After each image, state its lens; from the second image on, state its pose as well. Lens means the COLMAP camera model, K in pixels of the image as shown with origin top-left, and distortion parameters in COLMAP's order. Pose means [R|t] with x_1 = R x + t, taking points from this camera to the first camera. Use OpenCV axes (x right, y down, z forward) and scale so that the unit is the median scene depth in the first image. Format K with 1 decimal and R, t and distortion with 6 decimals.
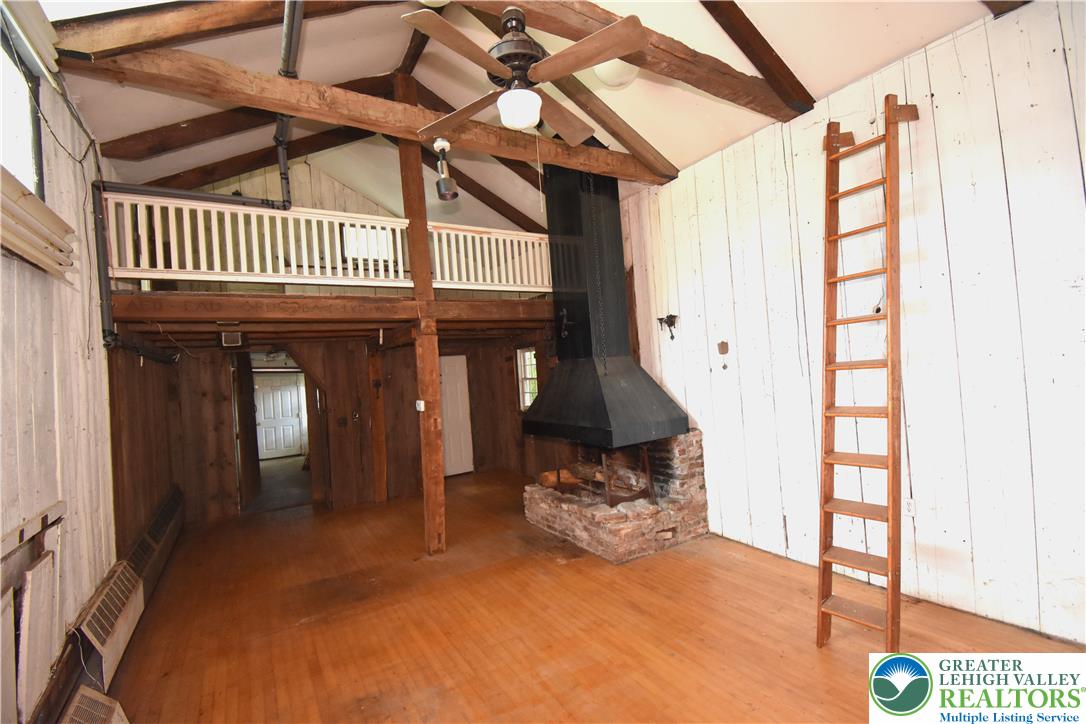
lens RADIAL K [[481.1, 0, 545.6], [0, 481.1, 362.1], [0, 0, 1]] dist [-0.002897, -0.002747]
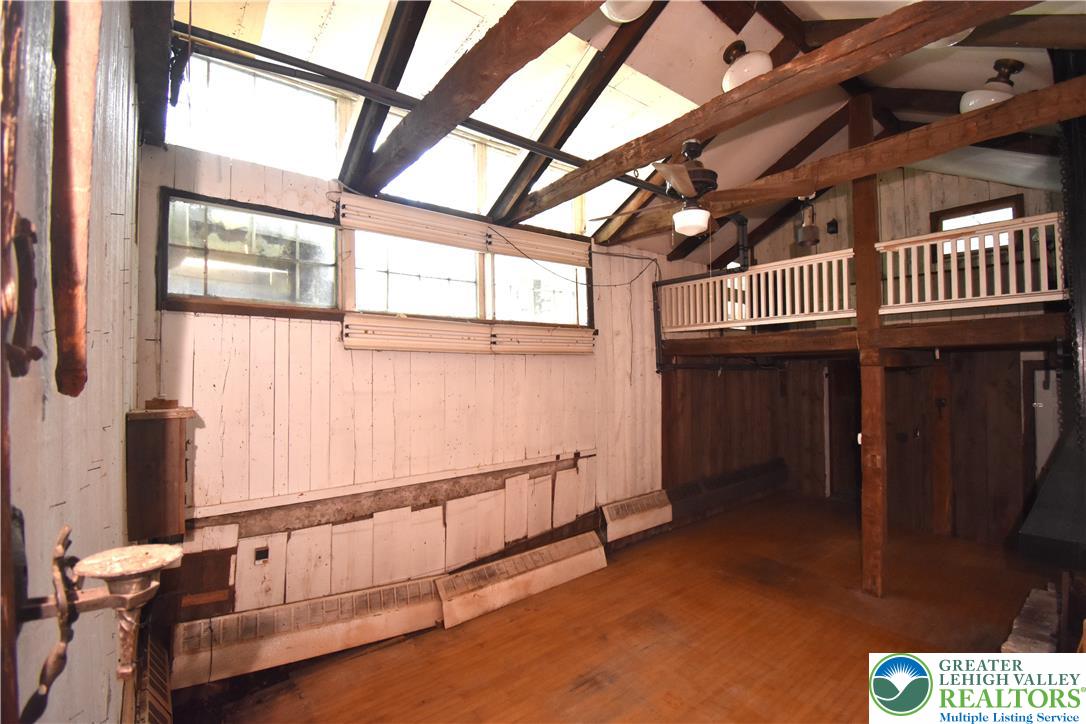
lens RADIAL K [[481.1, 0, 544.2], [0, 481.1, 361.4], [0, 0, 1]] dist [-0.002897, -0.002747]
pose [[0.123645, 0.046701, -0.991227, 0.619587], [0.016029, 0.998668, 0.049051, -0.122761], [0.992197, -0.021954, 0.122732, 0.246651]]
